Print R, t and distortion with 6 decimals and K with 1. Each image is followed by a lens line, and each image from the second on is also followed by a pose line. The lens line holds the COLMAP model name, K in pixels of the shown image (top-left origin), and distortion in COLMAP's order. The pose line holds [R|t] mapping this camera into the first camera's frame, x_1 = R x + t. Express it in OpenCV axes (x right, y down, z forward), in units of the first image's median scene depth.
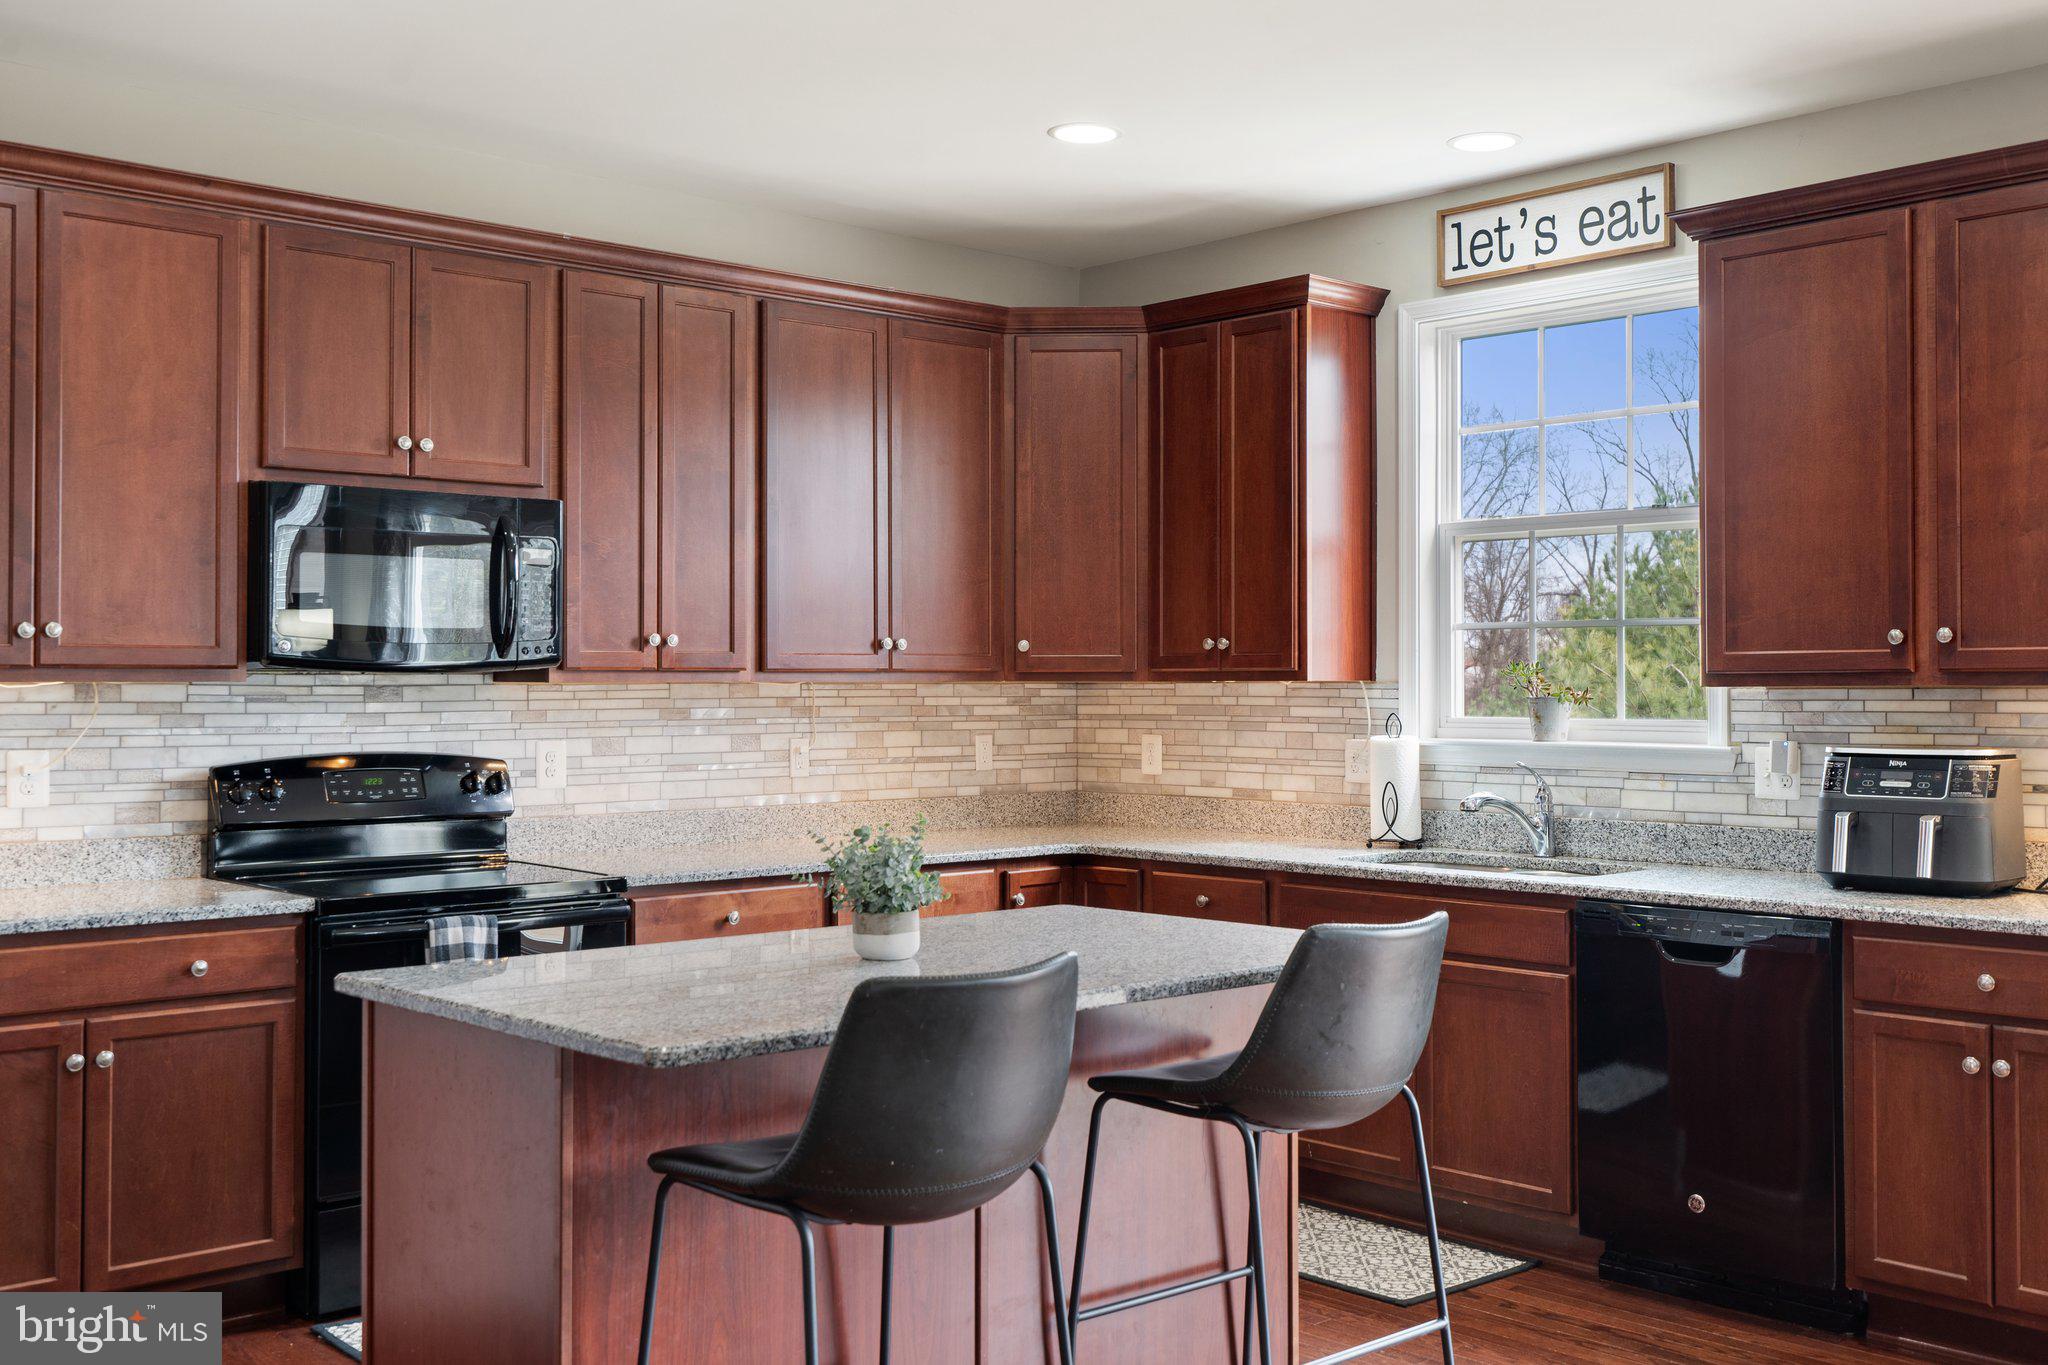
lens RADIAL K [[2051.0, 0, 1006.1], [0, 2051.0, 661.9], [0, 0, 1]] dist [0.014839, 0.000000]
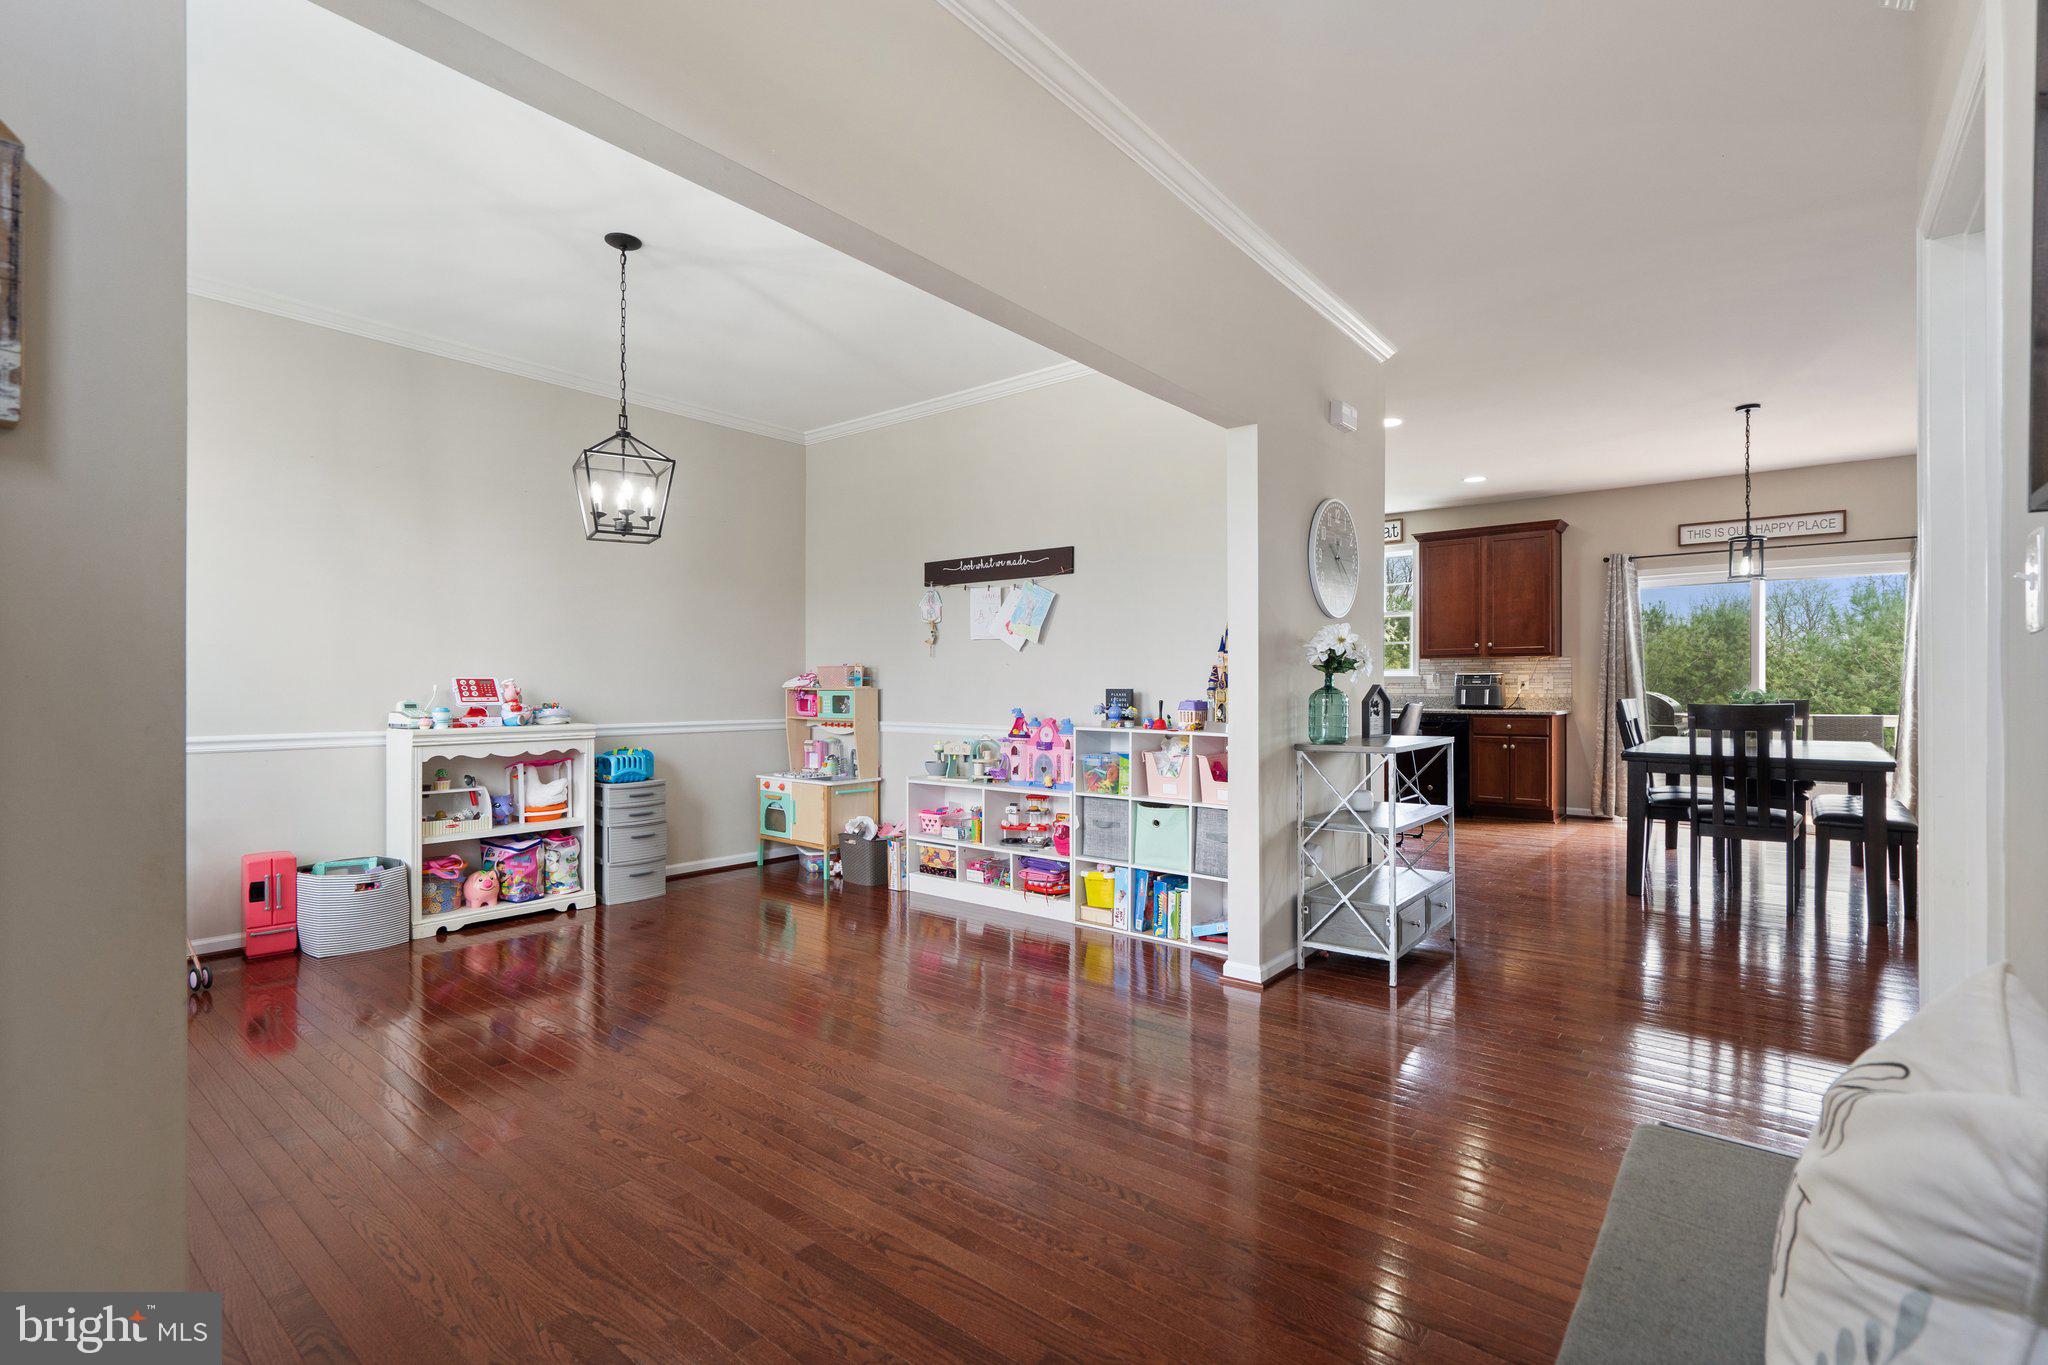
lens RADIAL K [[941.5, 0, 996.7], [0, 941.5, 688.0], [0, 0, 1]] dist [-0.001689, -0.002422]
pose [[0.990923, -0.002795, 0.134404, -0.610692], [0.000925, 0.999902, 0.013978, 0.036875], [-0.134430, -0.013726, 0.990828, -0.567674]]
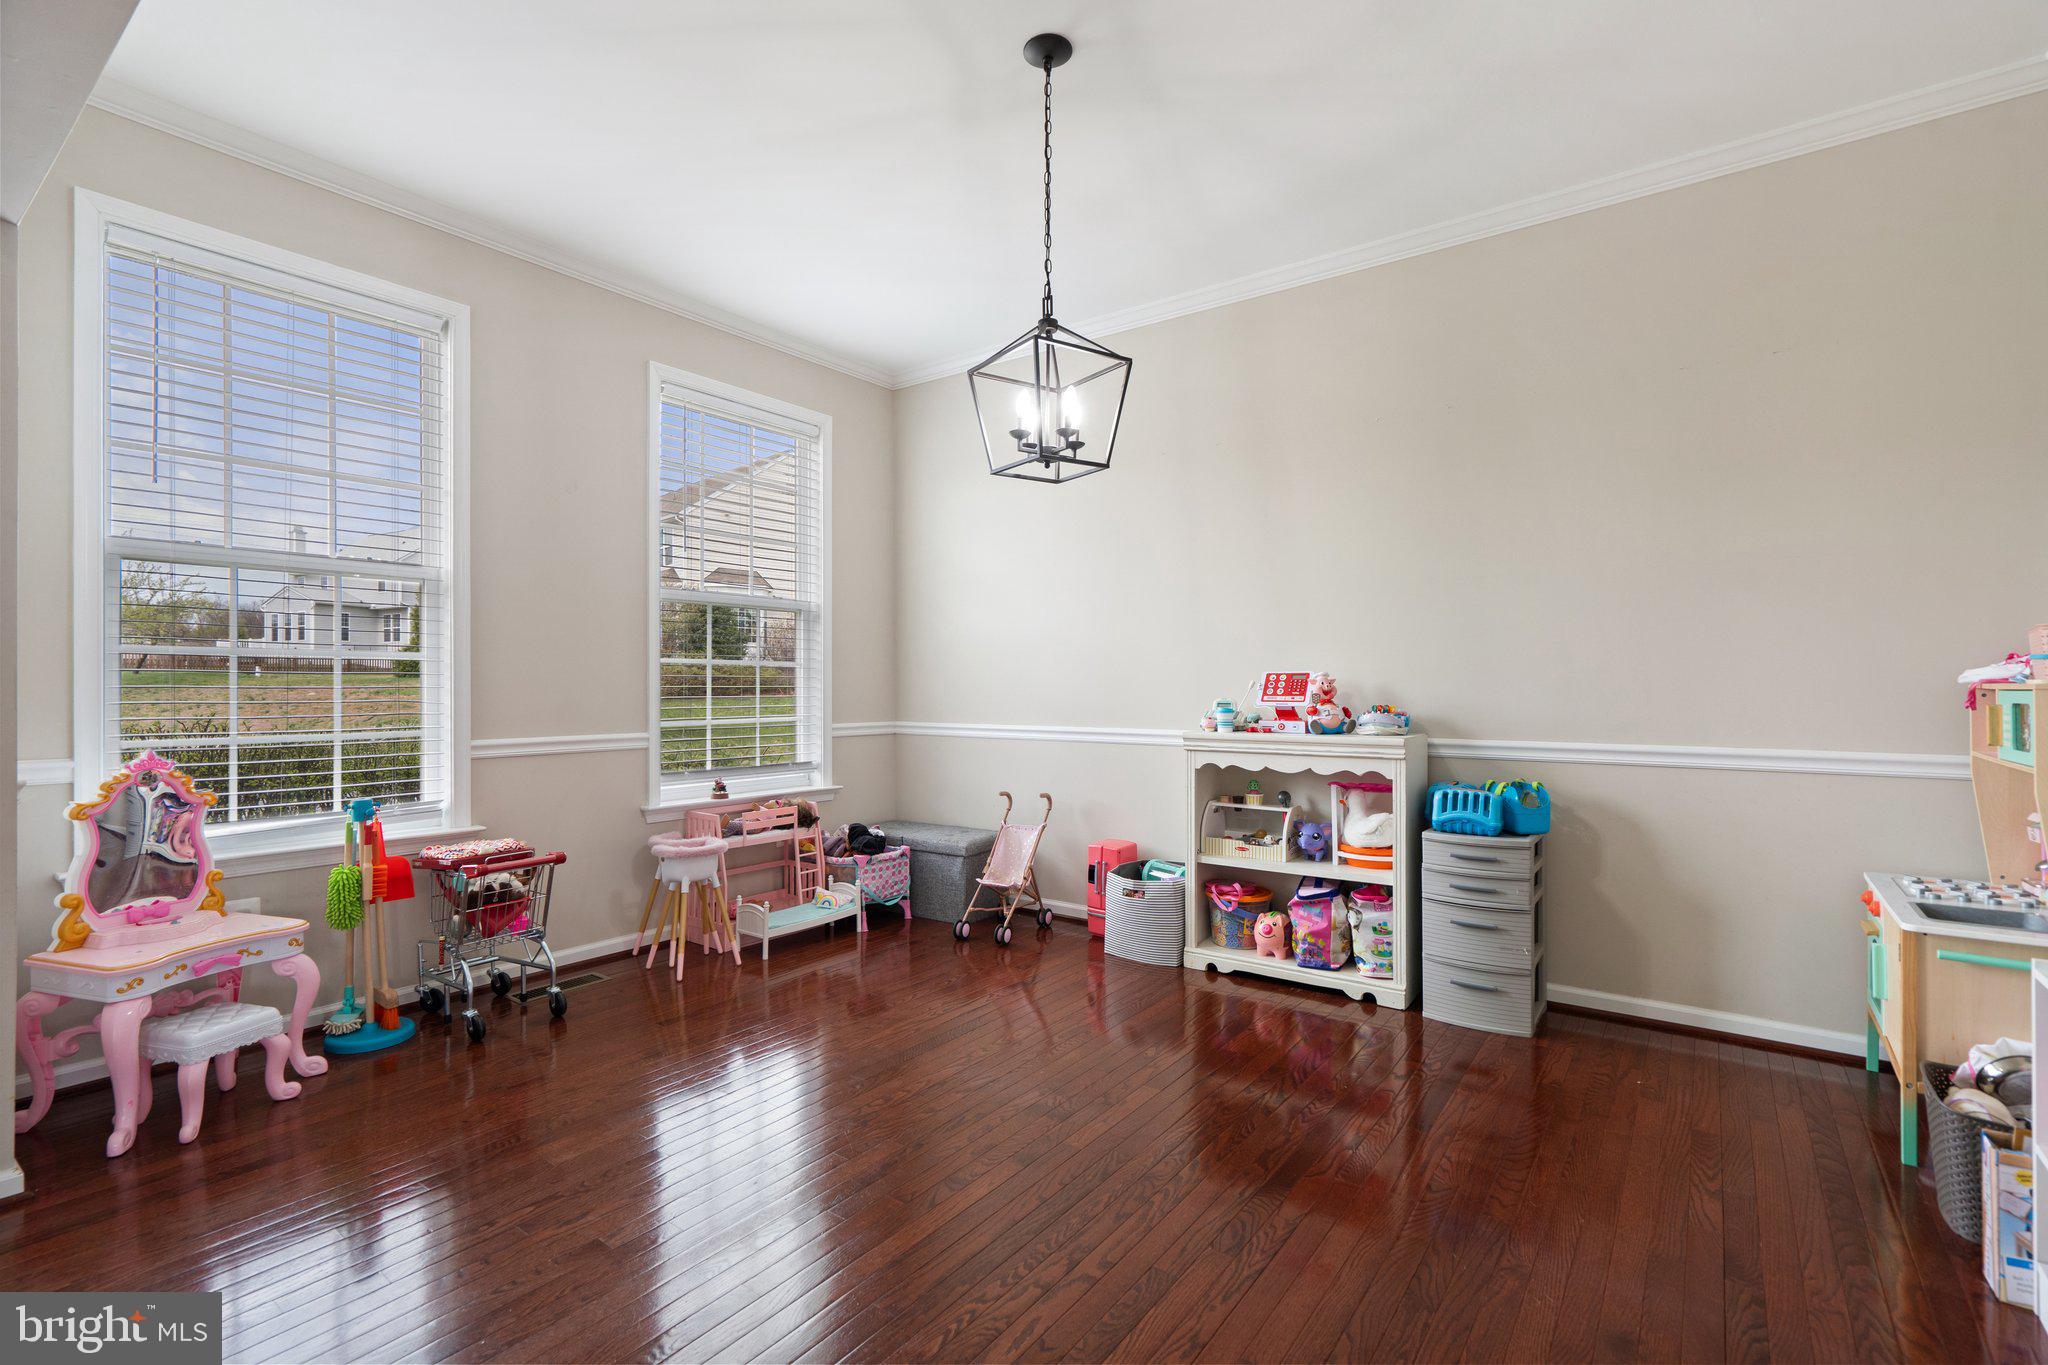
lens RADIAL K [[941.5, 0, 1017.4], [0, 941.5, 684.2], [0, 0, 1]] dist [-0.001689, -0.002422]
pose [[0.193150, -0.005393, -0.981154, -0.329915], [0.011902, 0.999924, -0.003153, 0.048019], [0.981097, -0.011069, 0.193199, 0.008861]]
